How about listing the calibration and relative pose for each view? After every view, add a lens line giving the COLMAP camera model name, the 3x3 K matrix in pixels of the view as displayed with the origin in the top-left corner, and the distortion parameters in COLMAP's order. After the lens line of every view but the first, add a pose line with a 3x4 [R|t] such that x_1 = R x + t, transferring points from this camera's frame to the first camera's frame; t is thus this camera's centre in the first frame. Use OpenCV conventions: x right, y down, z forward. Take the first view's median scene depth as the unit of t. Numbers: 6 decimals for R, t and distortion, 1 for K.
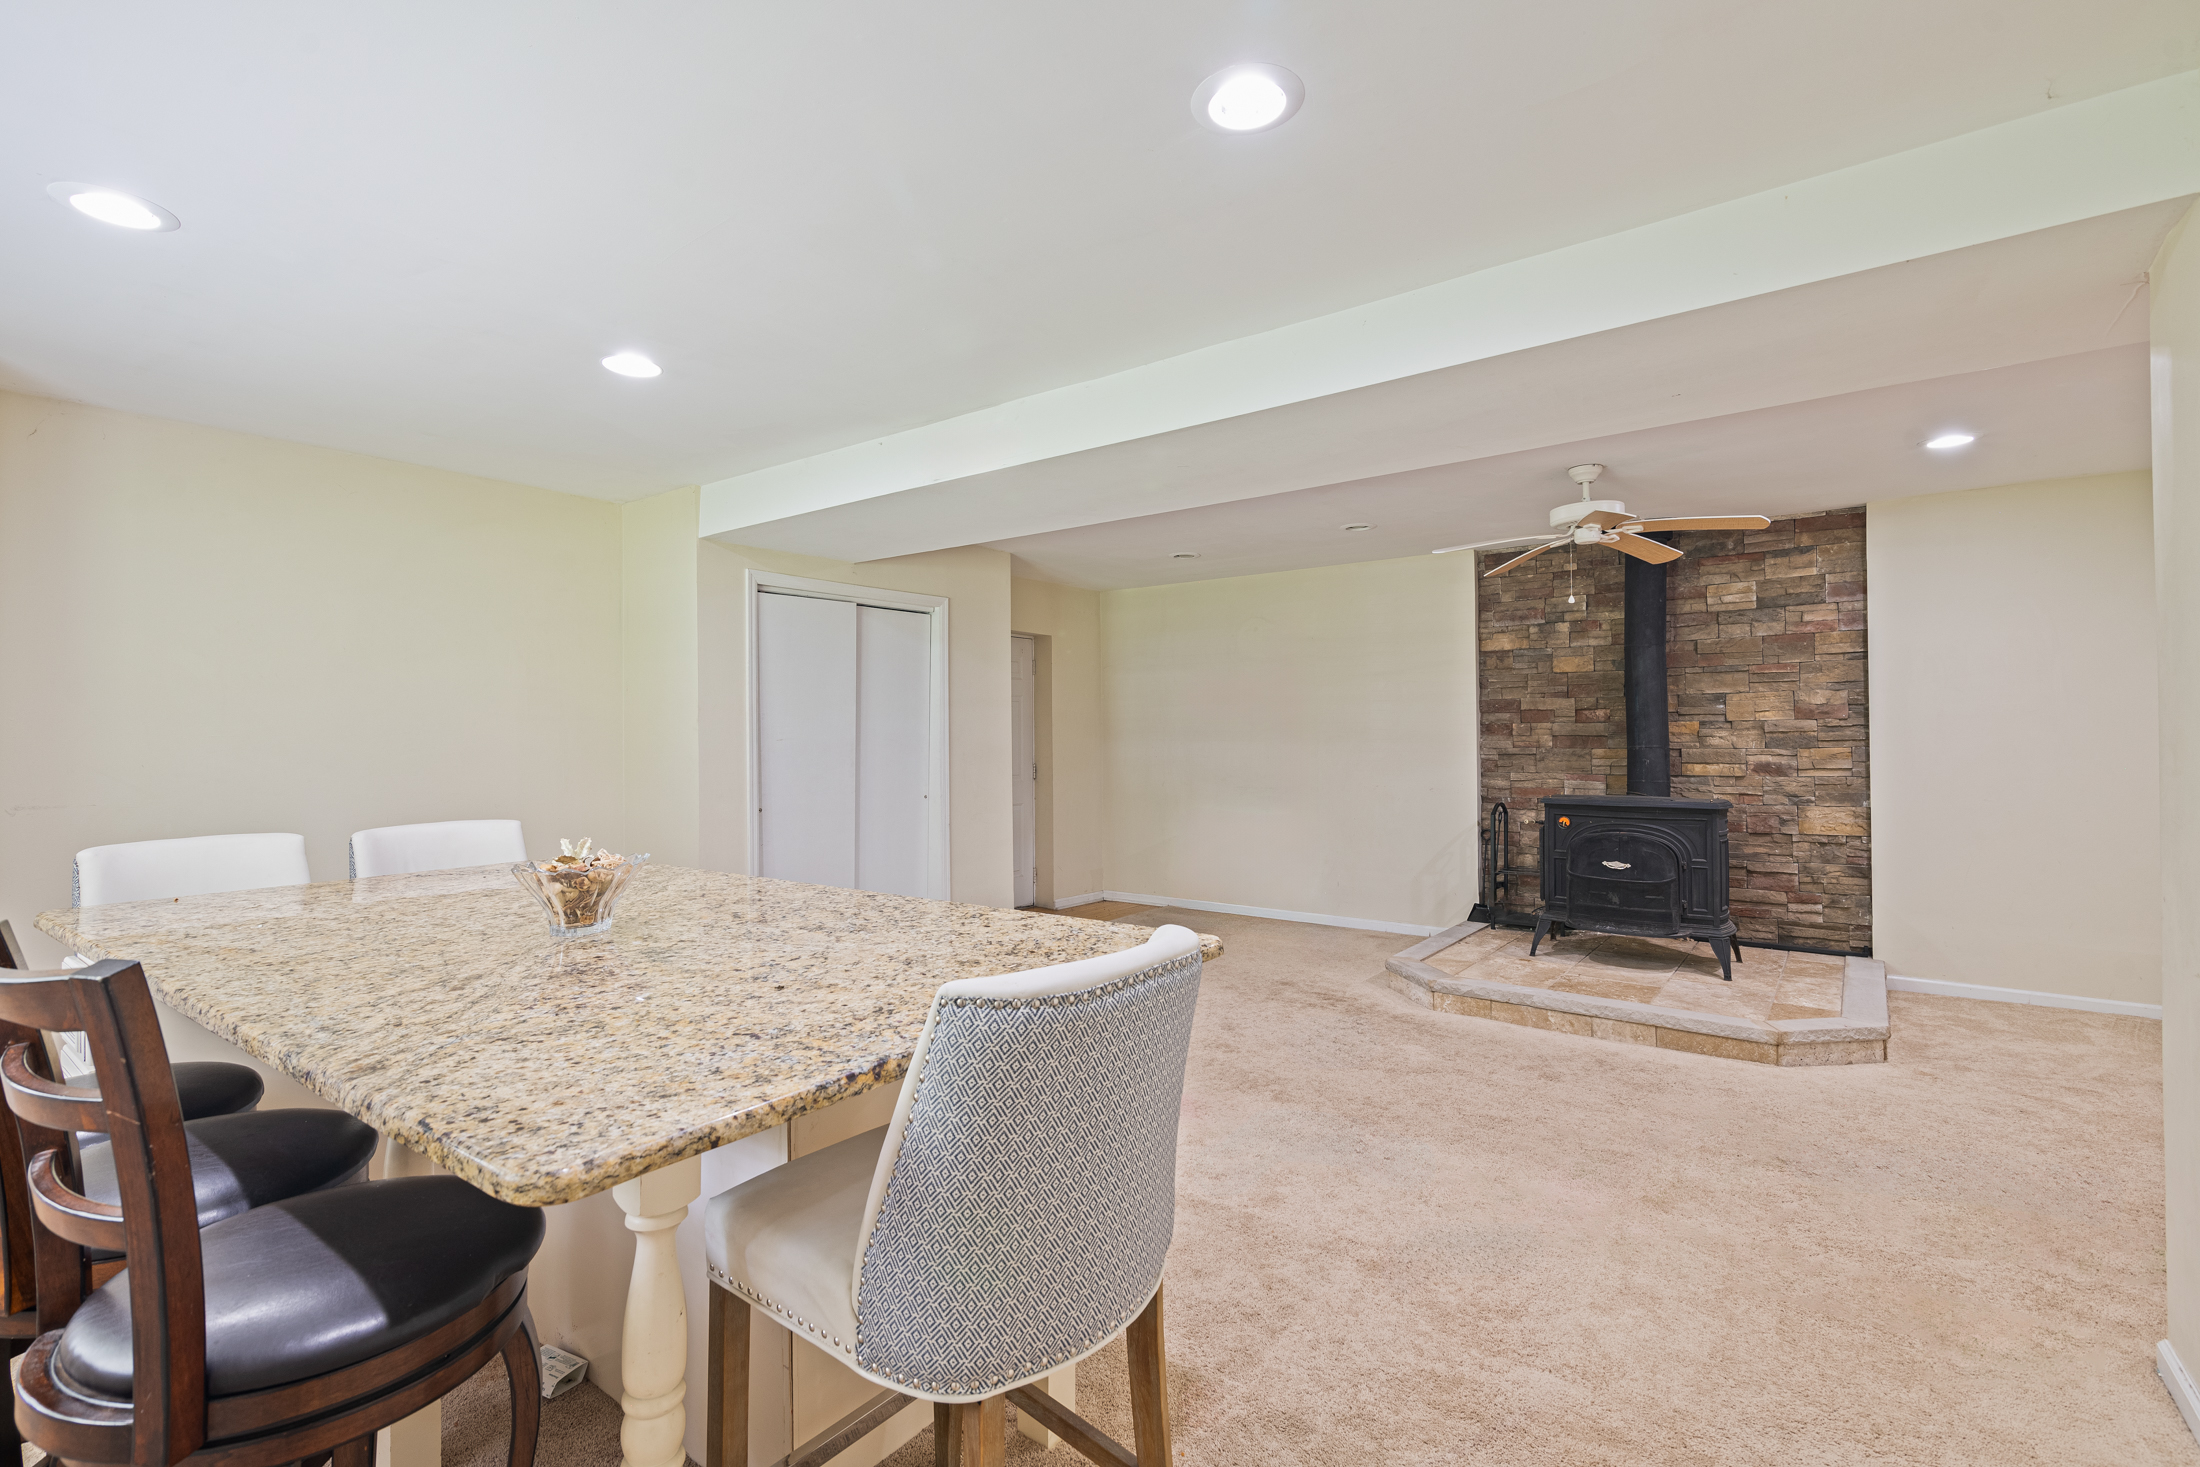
lens RADIAL K [[992.8, 0, 1096.0], [0, 992.8, 727.0], [0, 0, 1]] dist [0.002979, -0.000342]
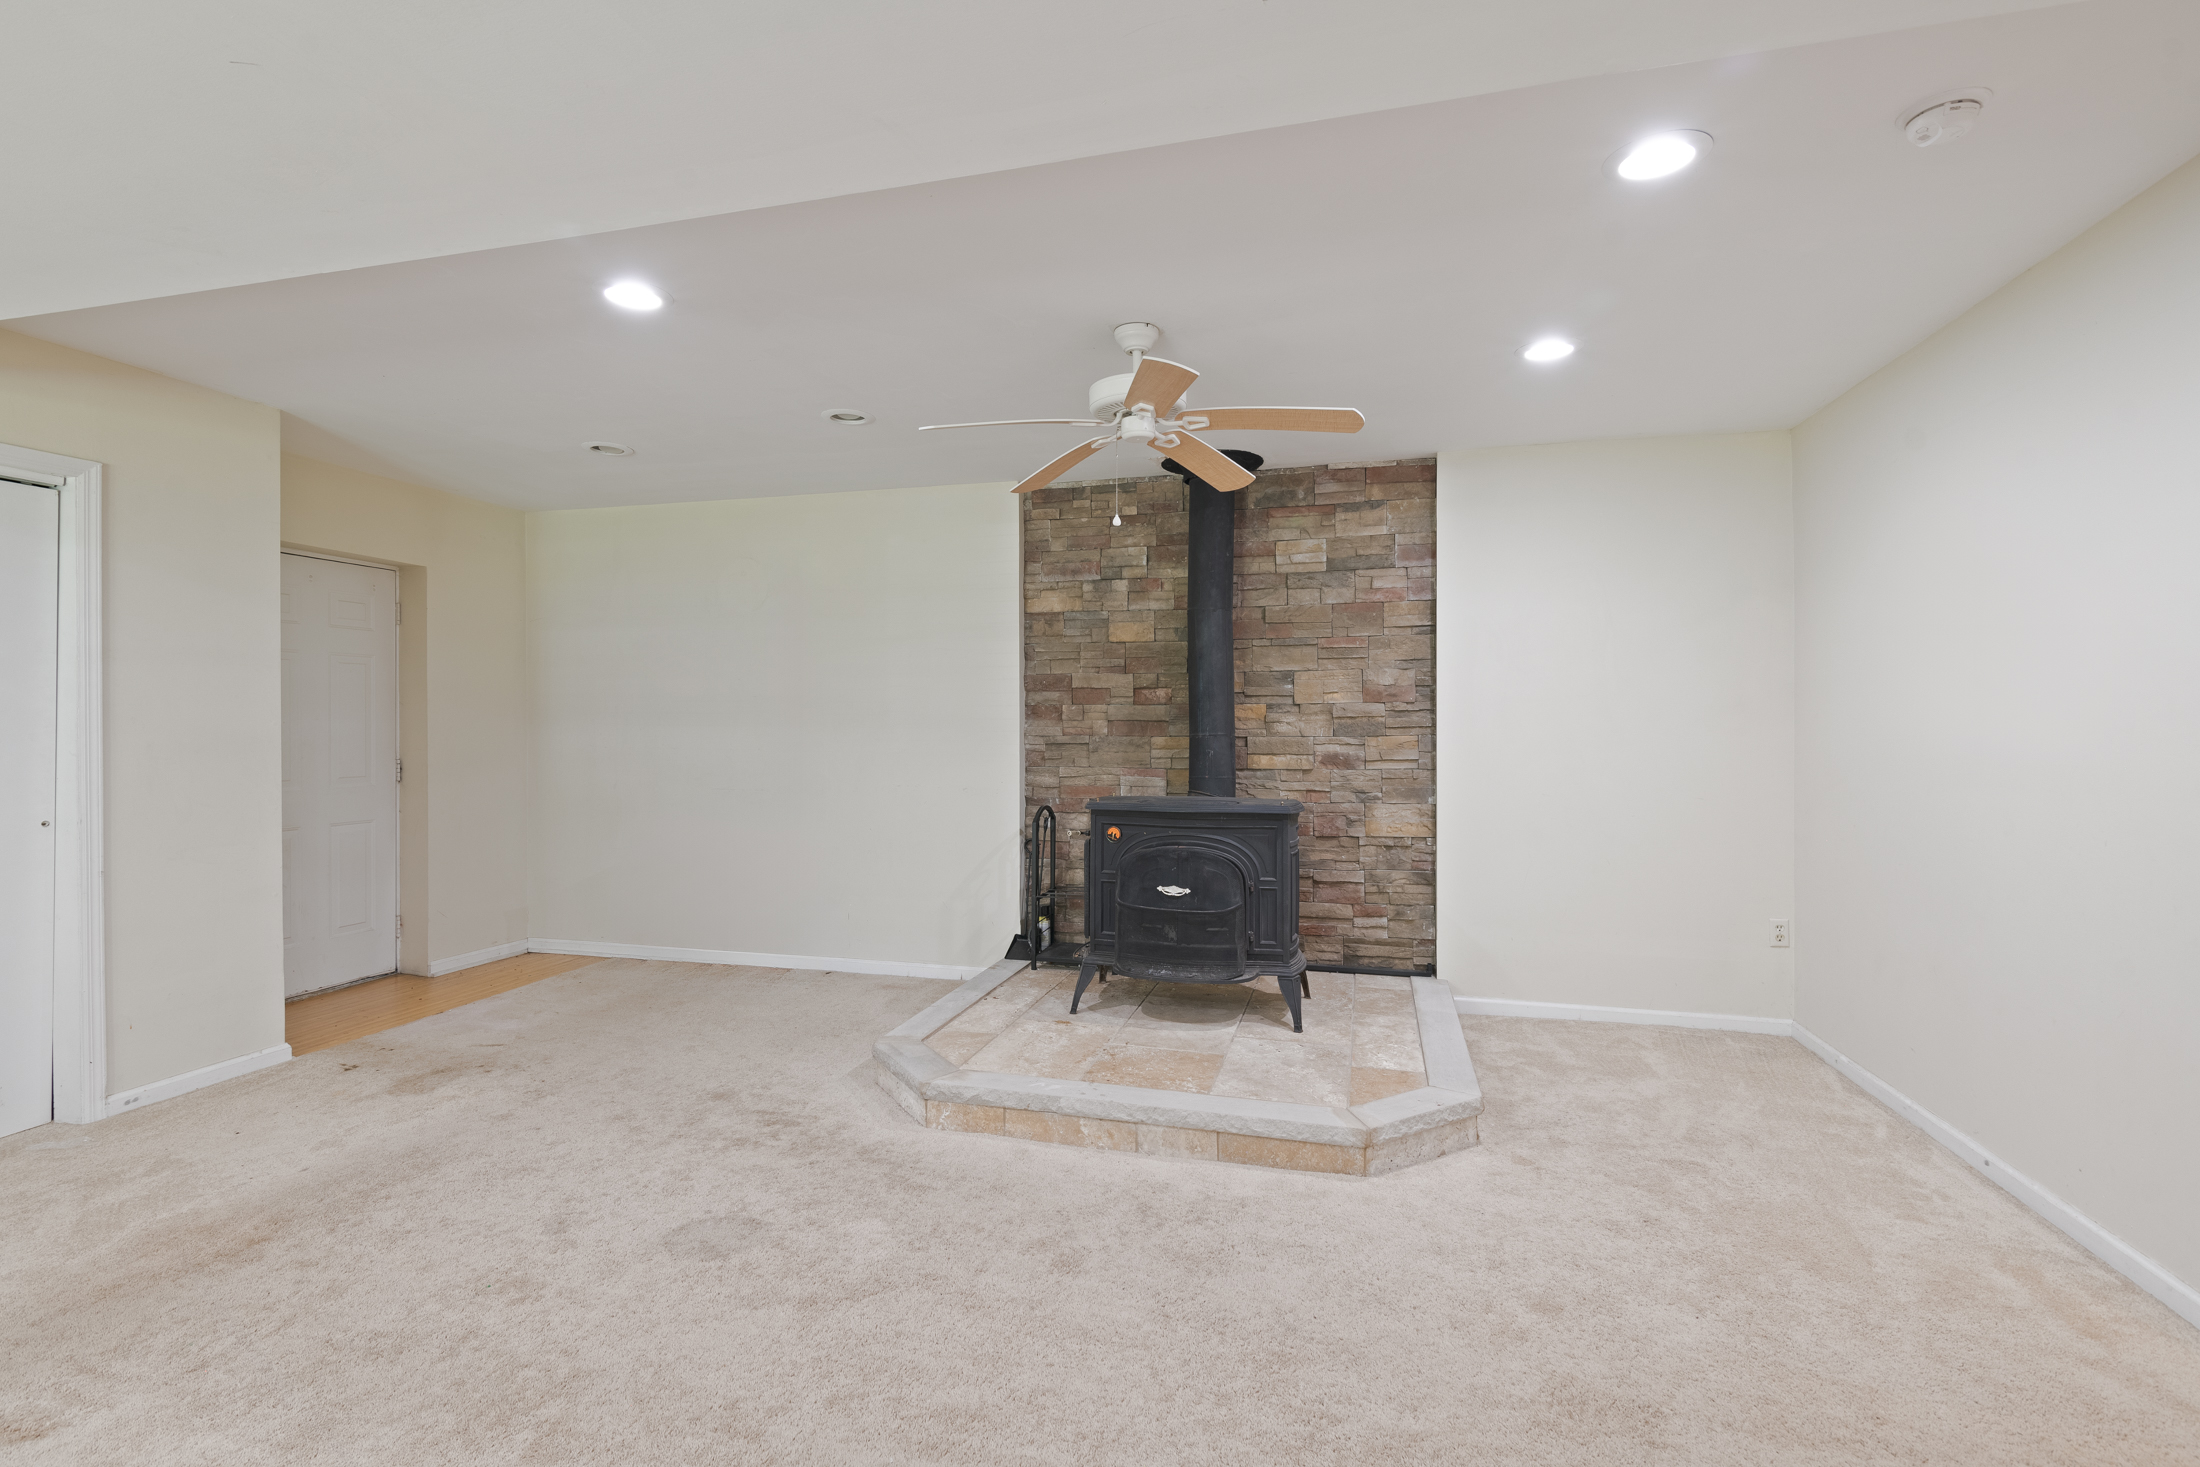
lens RADIAL K [[992.8, 0, 1096.0], [0, 992.8, 727.0], [0, 0, 1]] dist [0.002979, -0.000342]
pose [[0.924746, 0.004641, 0.380556, 0.164991], [-0.009122, 0.999909, 0.009972, 0.006899], [-0.380475, -0.012693, 0.924704, 0.296654]]
